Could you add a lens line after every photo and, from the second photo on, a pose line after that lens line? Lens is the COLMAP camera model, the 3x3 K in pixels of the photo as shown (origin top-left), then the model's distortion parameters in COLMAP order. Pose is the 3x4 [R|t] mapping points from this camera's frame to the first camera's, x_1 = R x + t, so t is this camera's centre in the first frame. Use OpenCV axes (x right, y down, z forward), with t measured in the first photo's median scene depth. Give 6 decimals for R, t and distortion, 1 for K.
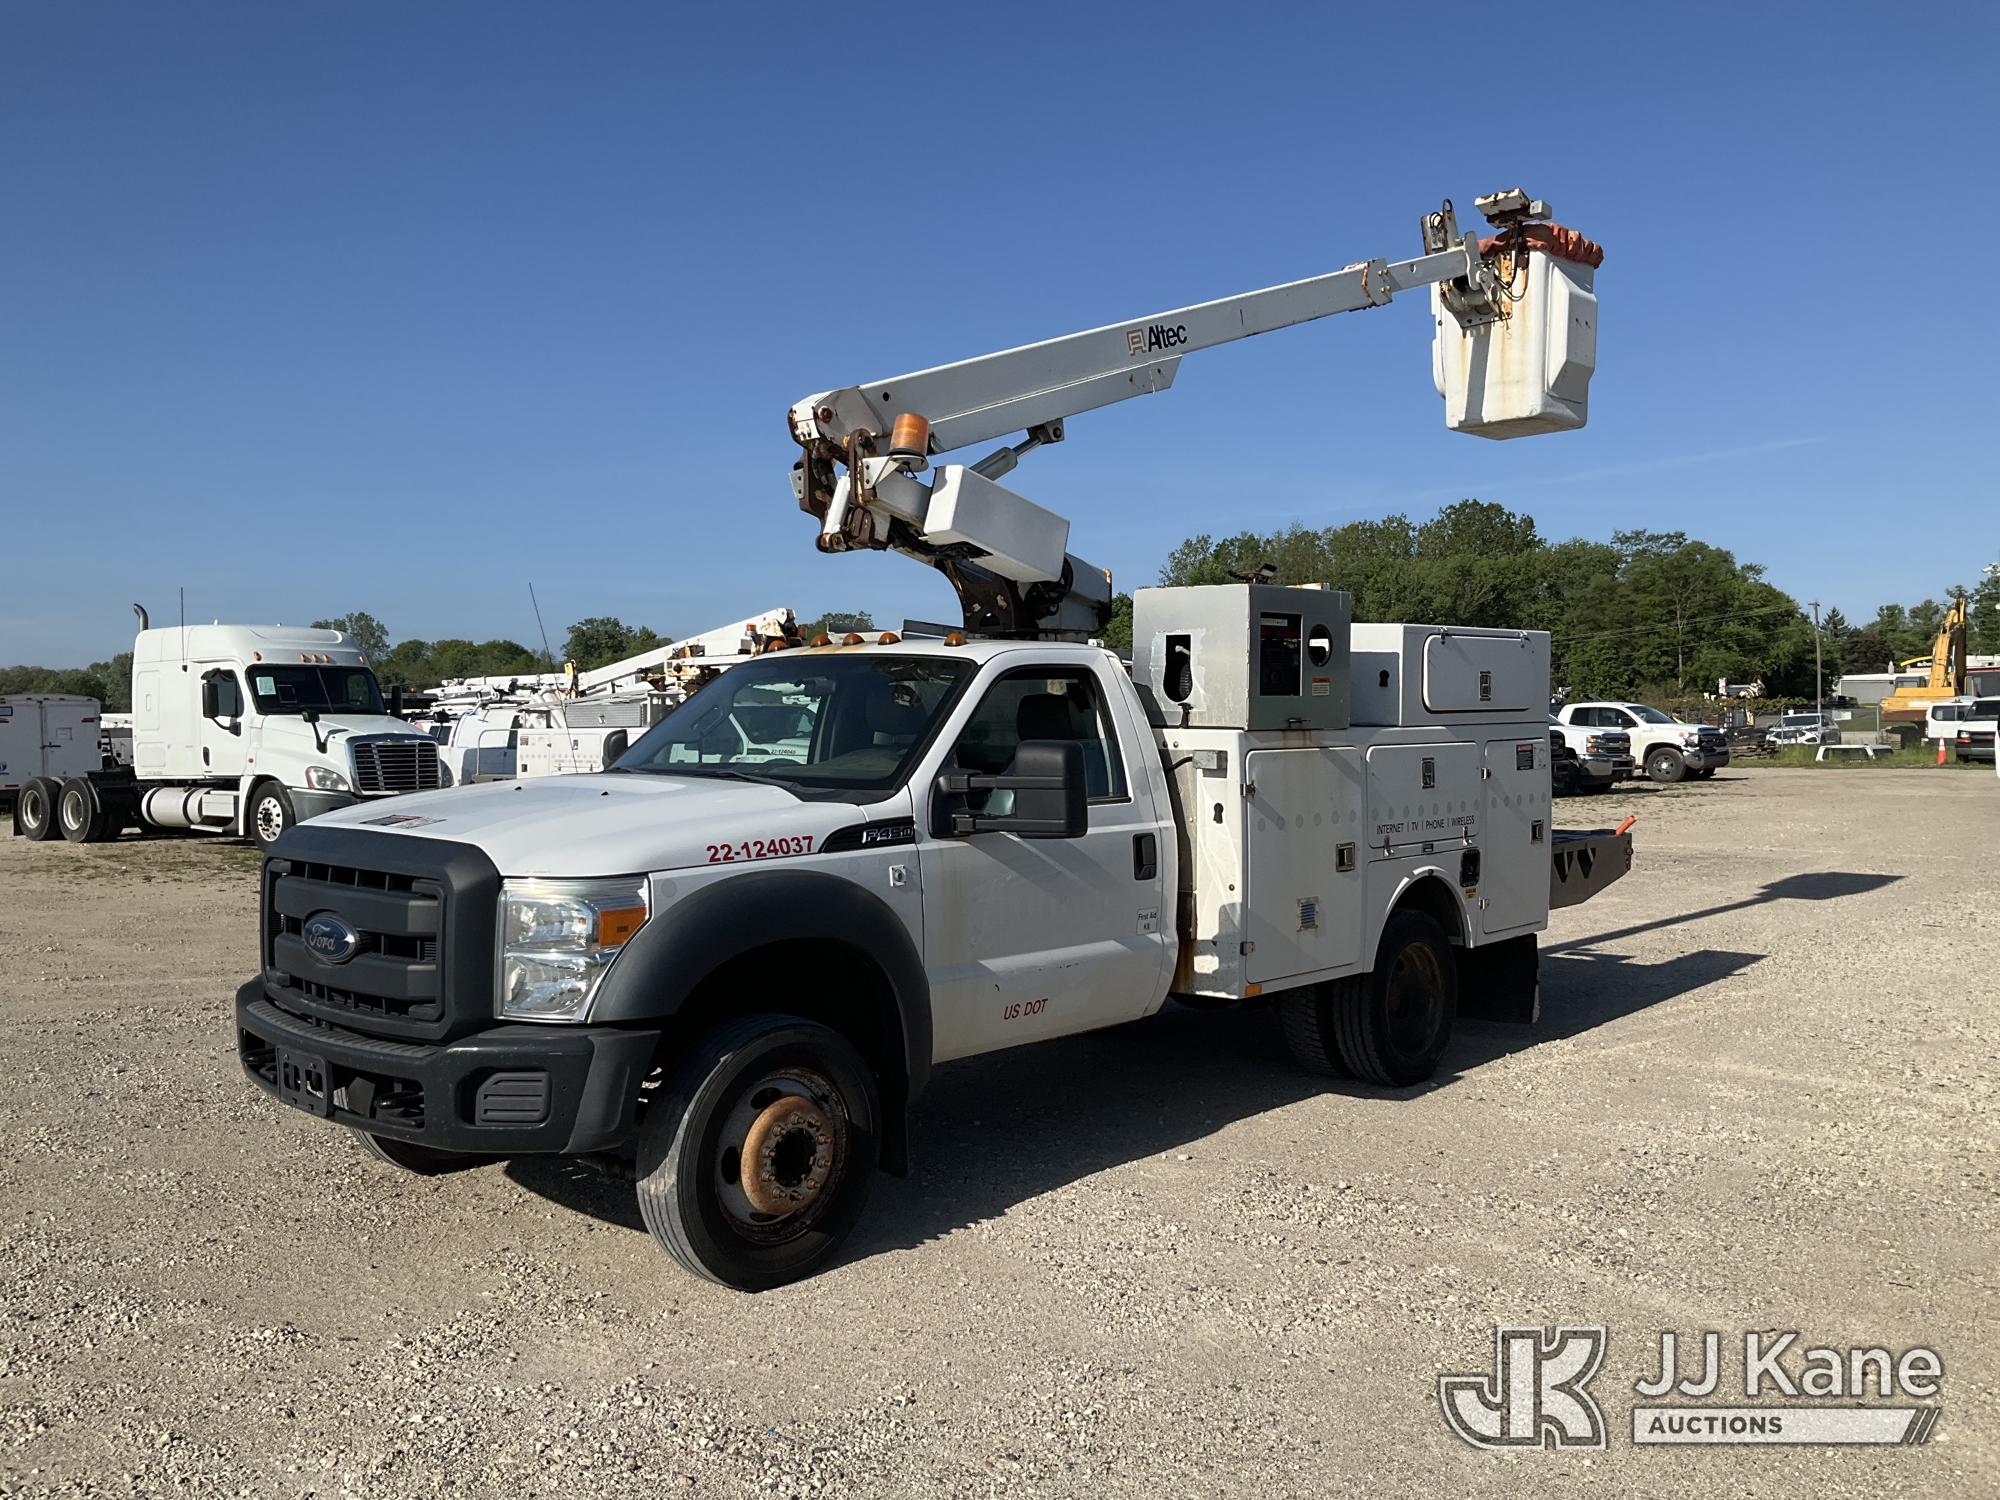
lens RADIAL K [[1822.0, 0, 1001.3], [0, 1822.0, 743.9], [0, 0, 1]] dist [0.010571, 0.000000]
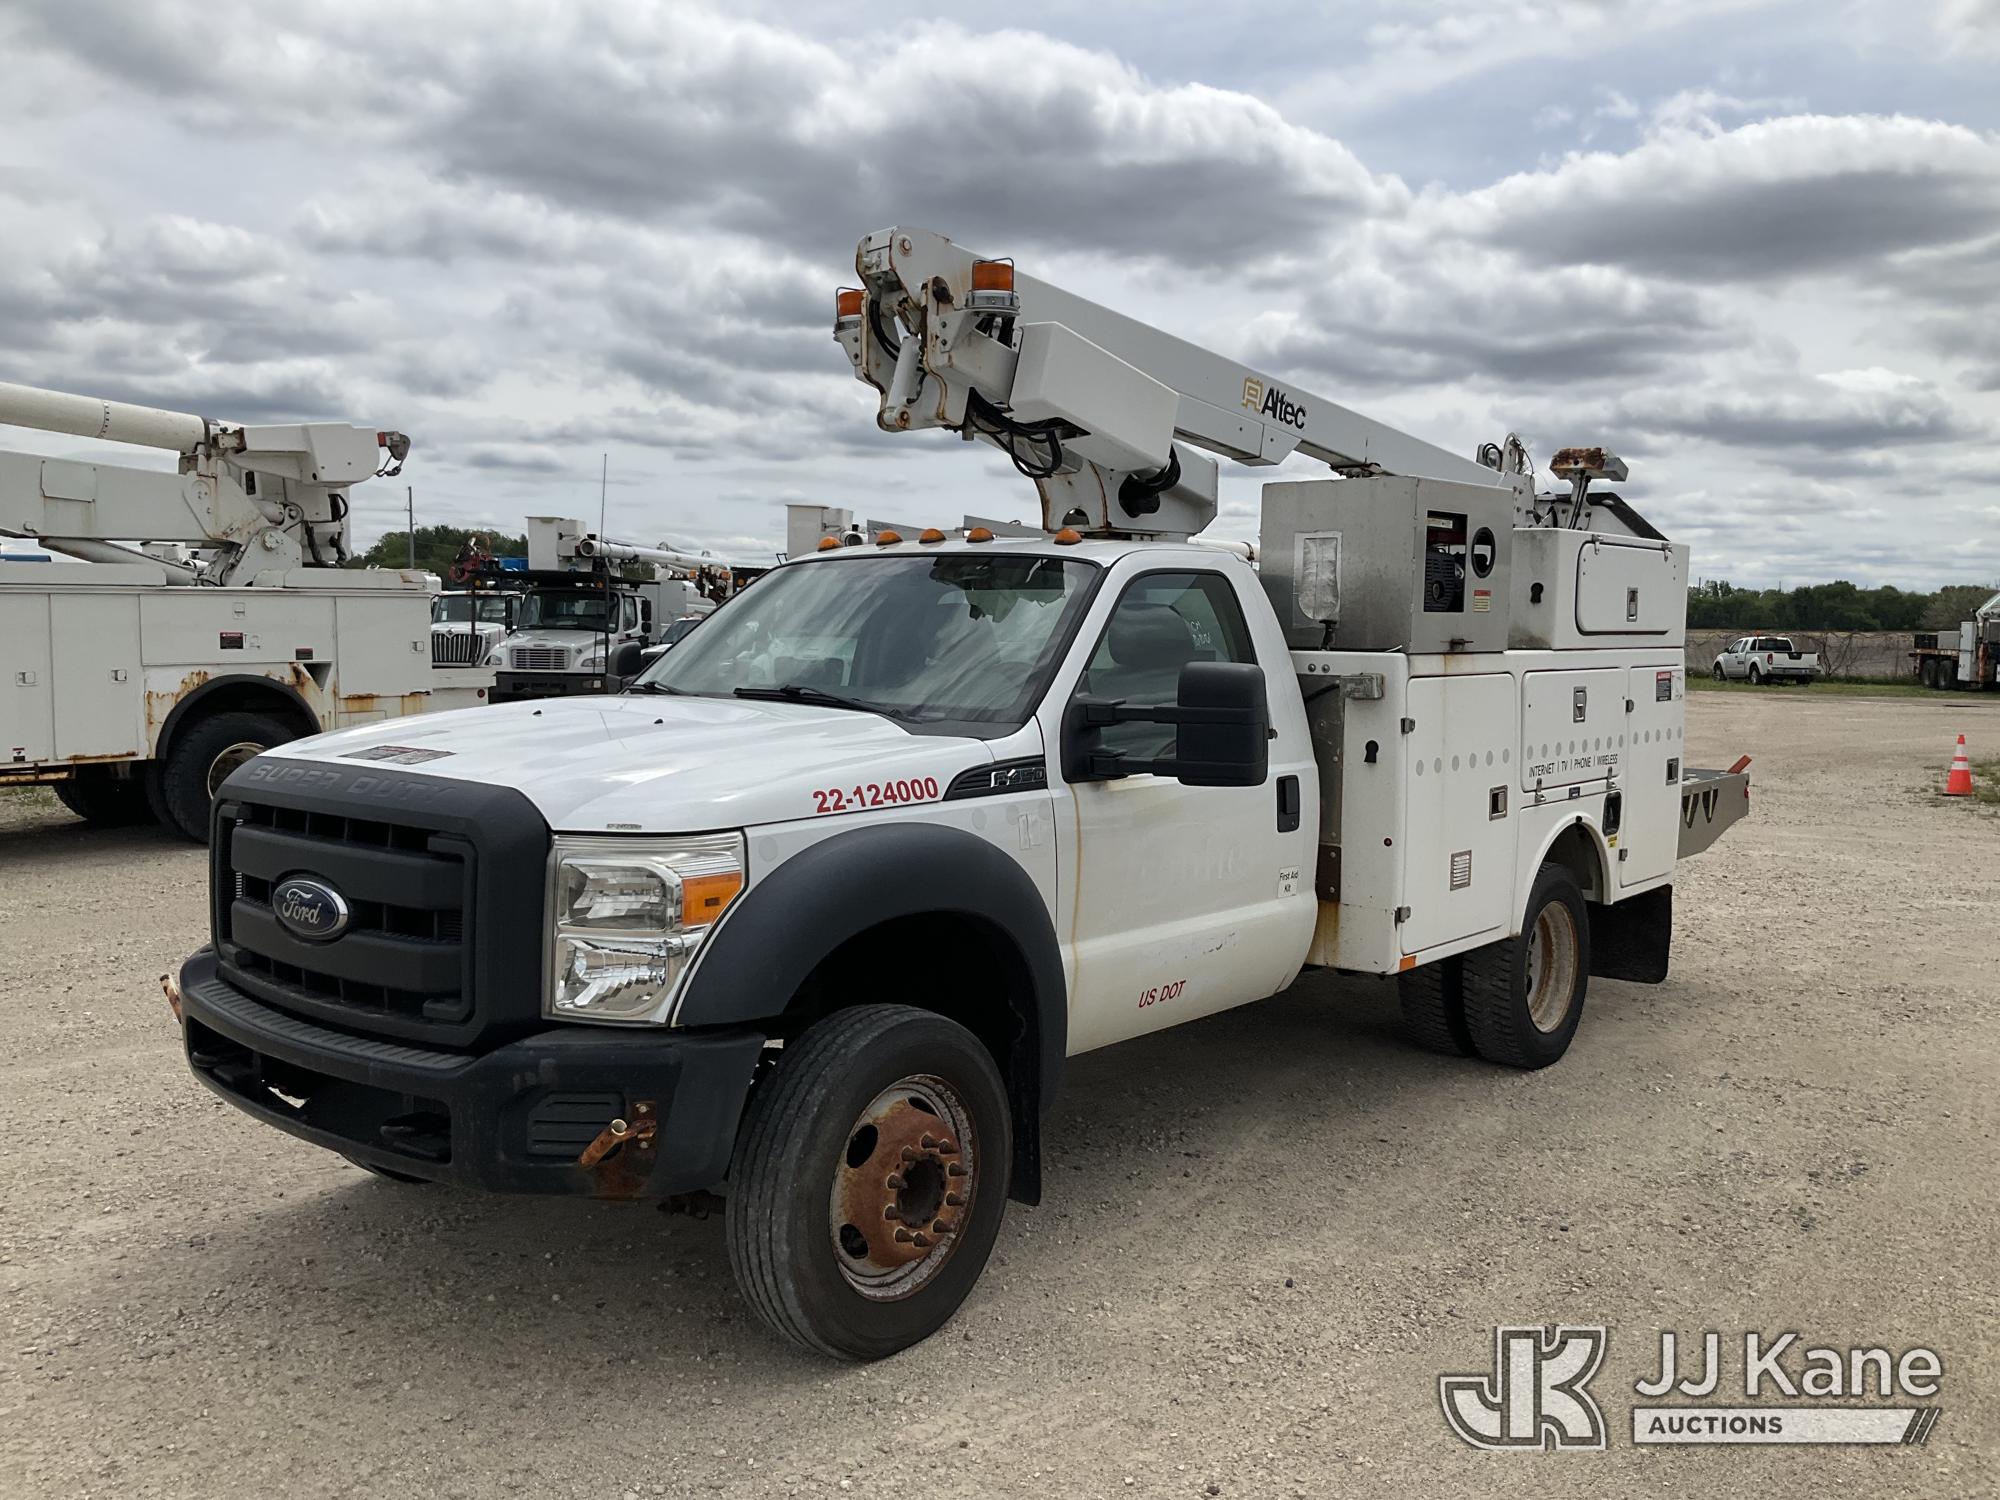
lens RADIAL K [[1822.0, 0, 987.7], [0, 1822.0, 747.9], [0, 0, 1]] dist [0.010571, 0.000000]
pose [[0.998291, 0.008607, 0.057795, -0.120148], [-0.011271, 0.998881, 0.045932, 0.000531], [-0.057335, -0.046505, 0.997271, 0.205178]]
